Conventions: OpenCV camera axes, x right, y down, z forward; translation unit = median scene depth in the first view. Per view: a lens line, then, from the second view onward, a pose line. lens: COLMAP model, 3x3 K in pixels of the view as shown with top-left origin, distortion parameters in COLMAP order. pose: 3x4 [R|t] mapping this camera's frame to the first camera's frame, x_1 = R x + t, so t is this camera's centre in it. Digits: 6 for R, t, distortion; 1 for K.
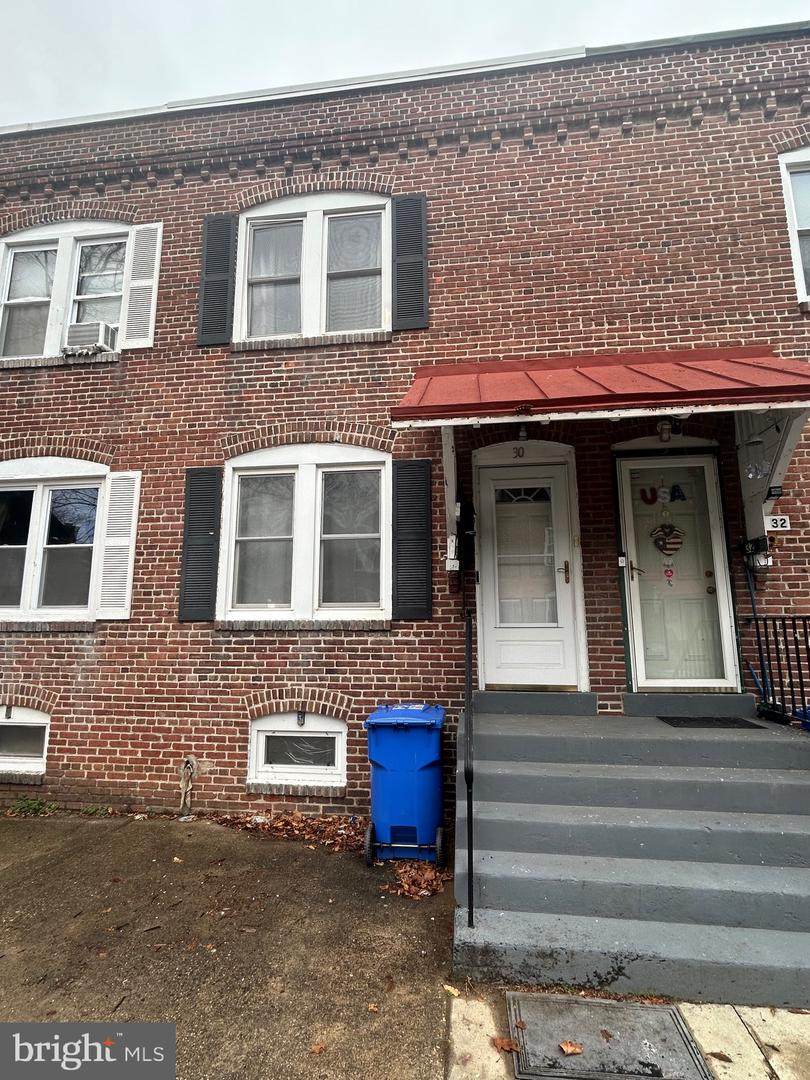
lens RADIAL K [[514.4, 0, 404.3], [0, 514.4, 542.9], [0, 0, 1]] dist [-0.011216, 0.005218]
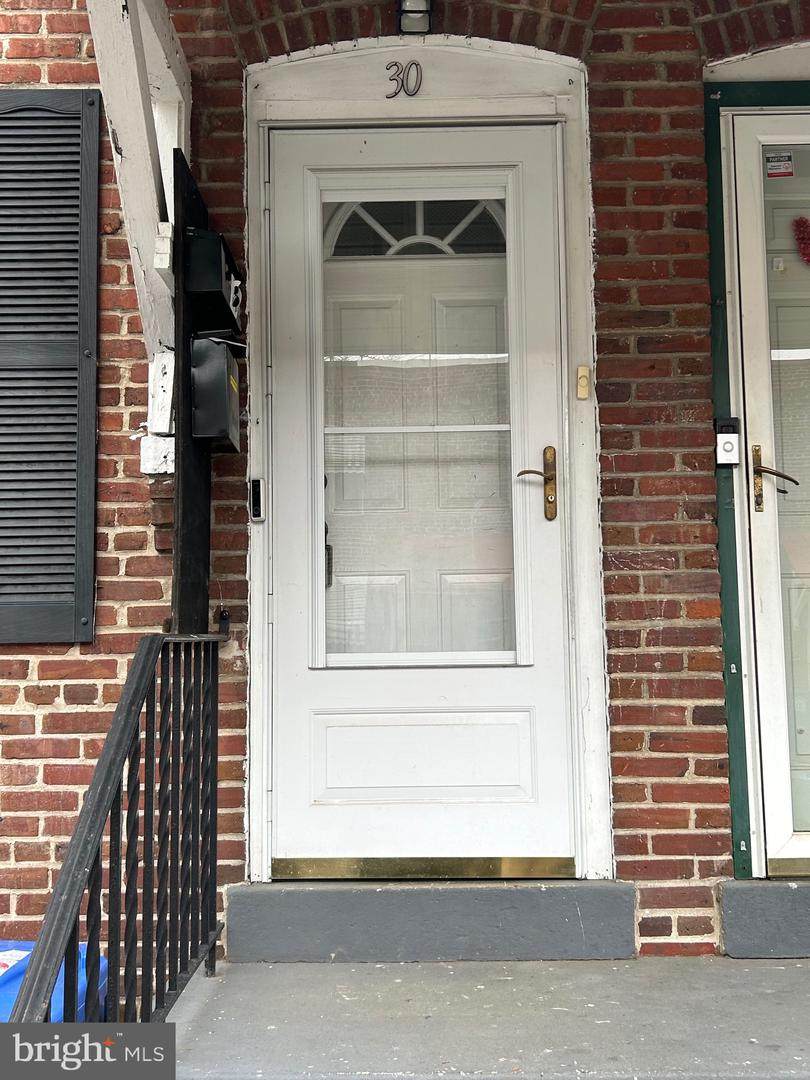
lens RADIAL K [[1176.7, 0, 401.8], [0, 1176.7, 539.0], [0, 0, 1]] dist [0.046517, 0.000000]
pose [[0.992250, 0.002676, 0.124233, 0.140492], [-0.010105, 0.998195, 0.059205, 0.048070], [-0.123850, -0.060001, 0.990485, 0.316606]]
